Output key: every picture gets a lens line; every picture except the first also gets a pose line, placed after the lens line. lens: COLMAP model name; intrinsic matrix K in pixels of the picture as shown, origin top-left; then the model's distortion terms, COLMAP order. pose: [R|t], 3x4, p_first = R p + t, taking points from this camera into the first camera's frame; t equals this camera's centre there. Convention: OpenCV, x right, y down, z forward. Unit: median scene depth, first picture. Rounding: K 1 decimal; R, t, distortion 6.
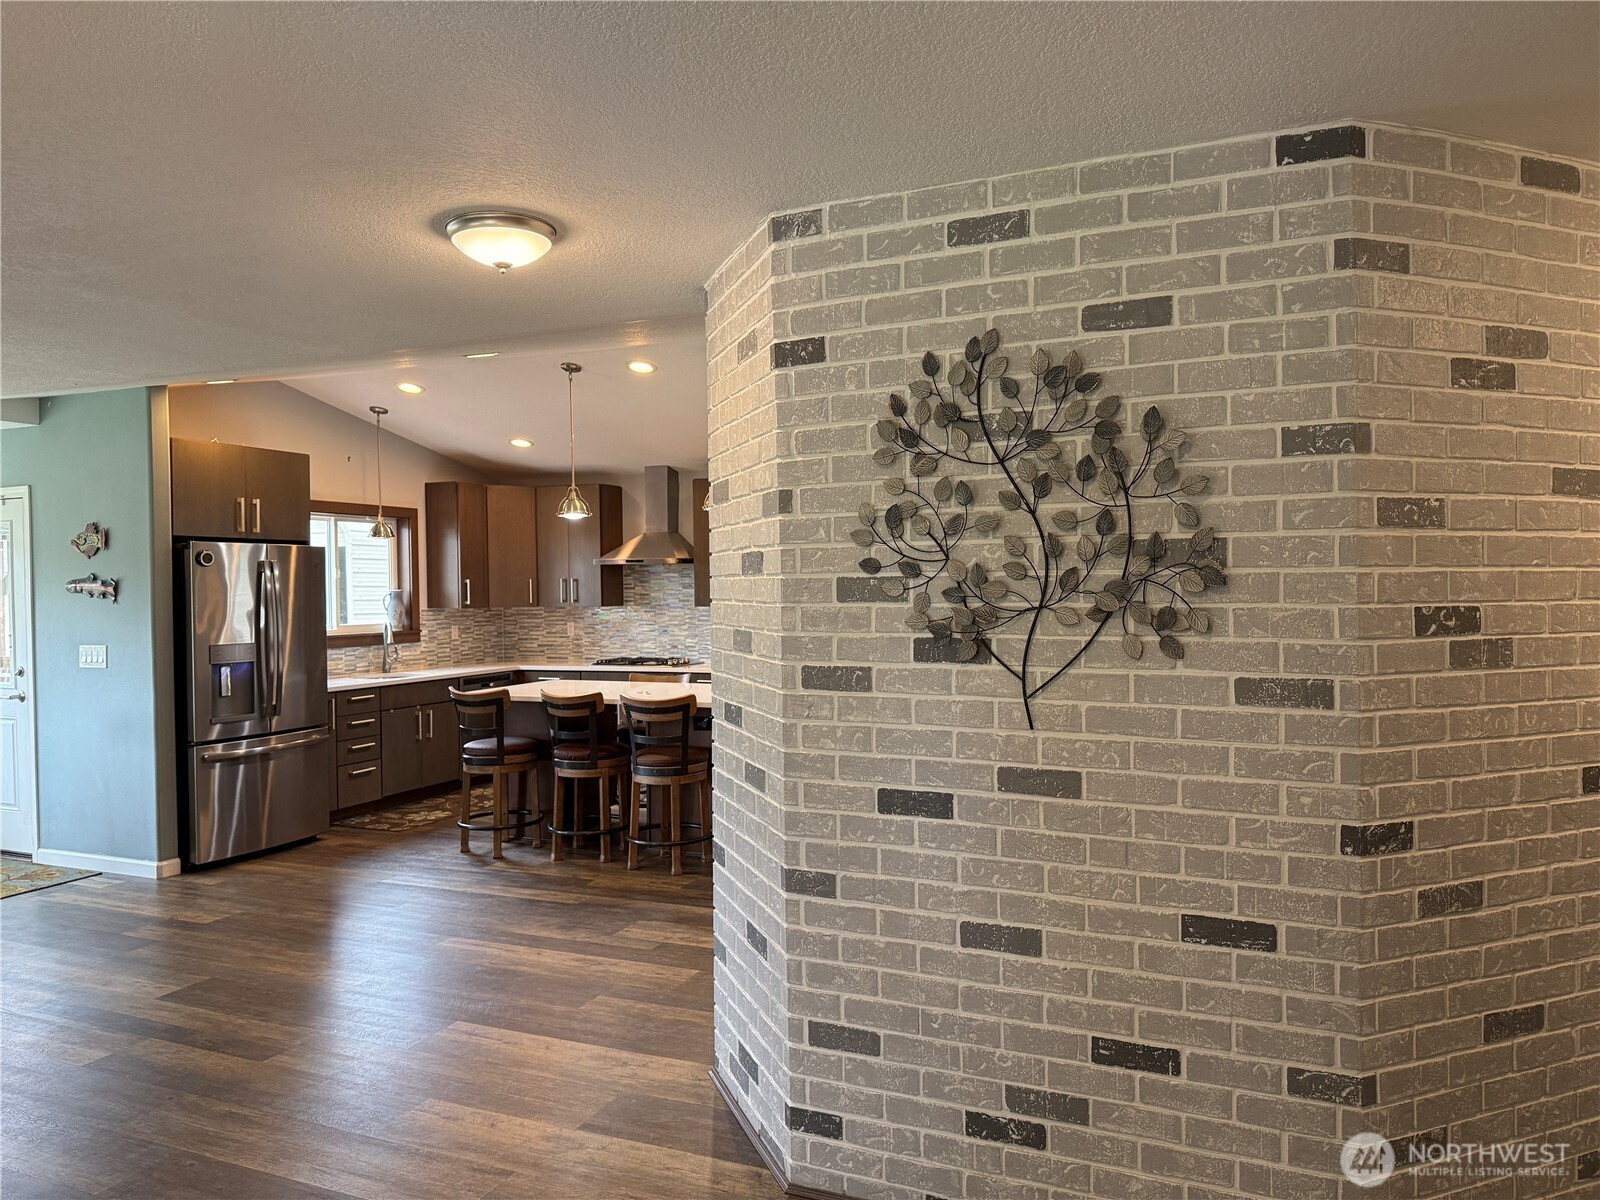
lens RADIAL K [[1117.3, 0, 788.5], [0, 1117.3, 595.1], [0, 0, 1]] dist [0.051118, -0.067233]
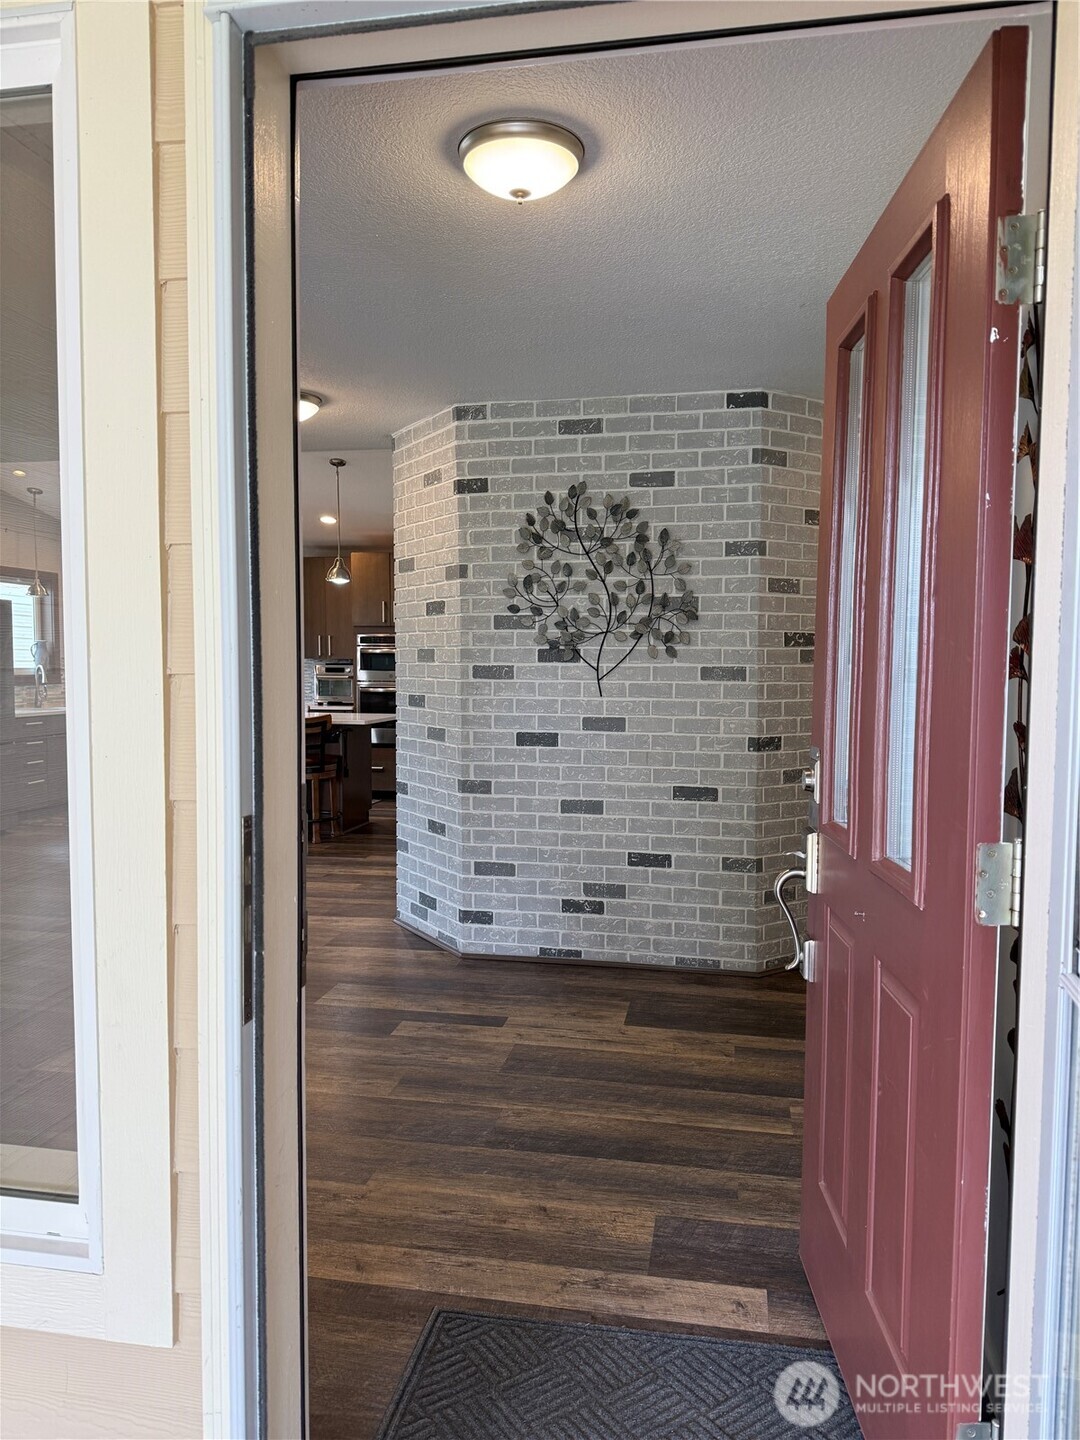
lens RADIAL K [[1005.6, 0, 537.2], [0, 1005.6, 704.2], [0, 0, 1]] dist [0.051118, -0.067233]
pose [[0.979726, 0.007789, 0.200193, -0.225524], [-0.014291, 0.999415, 0.031056, 0.081403], [-0.199834, -0.033287, 0.979264, -0.637844]]
